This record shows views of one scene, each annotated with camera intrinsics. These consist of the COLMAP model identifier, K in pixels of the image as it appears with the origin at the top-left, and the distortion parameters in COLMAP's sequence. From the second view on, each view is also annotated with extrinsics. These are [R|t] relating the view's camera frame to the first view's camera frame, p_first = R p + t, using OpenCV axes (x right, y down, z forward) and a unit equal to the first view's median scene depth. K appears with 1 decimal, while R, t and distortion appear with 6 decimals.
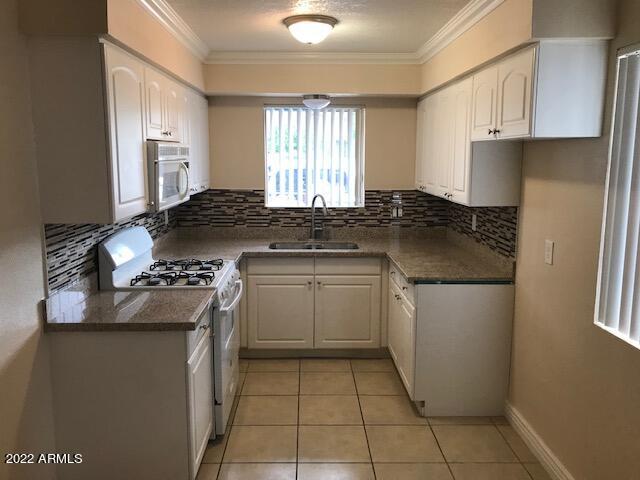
lens RADIAL K [[541.8, 0, 319.6], [0, 541.8, 238.6], [0, 0, 1]] dist [0.080083, -0.029403]
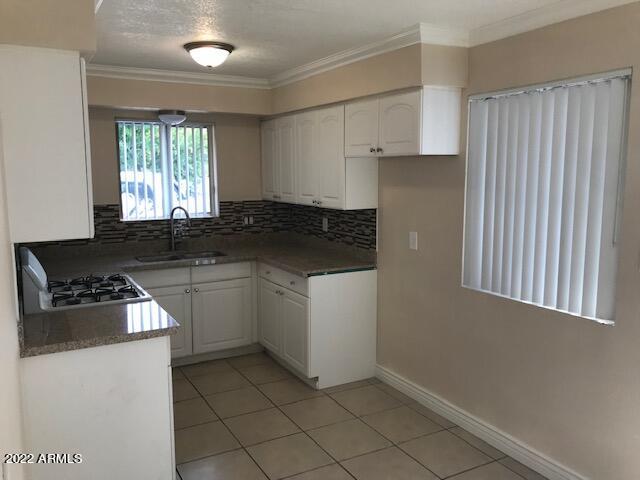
lens RADIAL K [[541.8, 0, 313.6], [0, 541.8, 242.1], [0, 0, 1]] dist [0.080083, -0.029403]
pose [[0.884214, -0.069787, 0.461840, -0.266759], [0.077793, 0.996968, 0.001710, 0.004253], [-0.460559, 0.034416, 0.886962, -0.036338]]
